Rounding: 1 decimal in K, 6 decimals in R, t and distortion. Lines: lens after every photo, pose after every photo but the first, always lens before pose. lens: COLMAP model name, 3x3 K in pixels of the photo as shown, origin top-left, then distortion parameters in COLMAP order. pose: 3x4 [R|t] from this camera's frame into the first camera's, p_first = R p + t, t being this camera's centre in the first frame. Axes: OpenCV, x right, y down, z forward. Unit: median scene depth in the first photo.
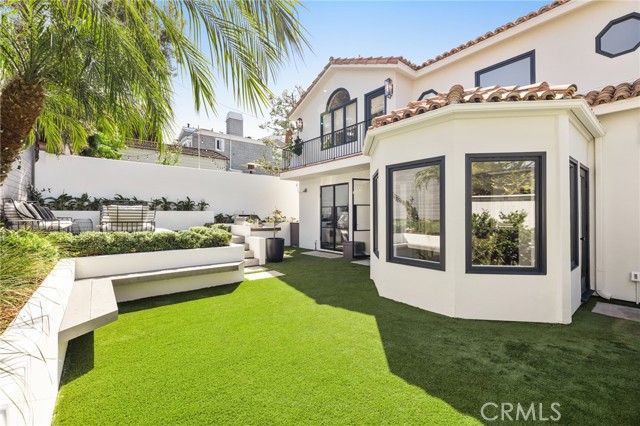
lens RADIAL K [[276.0, 0, 320.0], [0, 276.0, 213.0], [0, 0, 1]] dist [-0.001721, -0.000195]
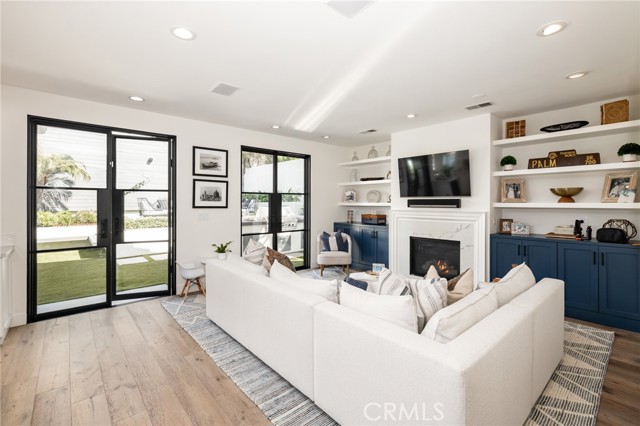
lens RADIAL K [[290.1, 0, 328.6], [0, 290.1, 203.0], [0, 0, 1]] dist [0.000994, 0.000307]
pose [[0.061320, 0.005501, -0.998103, 0.735130], [0.005239, 0.999969, 0.005833, -0.009459], [0.998104, -0.005586, 0.061290, 1.220328]]
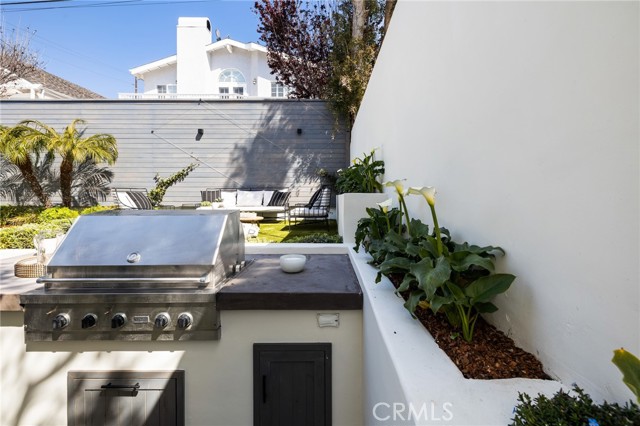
lens RADIAL K [[284.3, 0, 329.0], [0, 284.3, 193.5], [0, 0, 1]] dist [-0.001528, -0.000073]
pose [[-0.619085, -0.004311, -0.785312, -0.180764], [0.003548, 0.999959, -0.008286, -0.006386], [0.785316, -0.007916, -0.619045, 1.330254]]
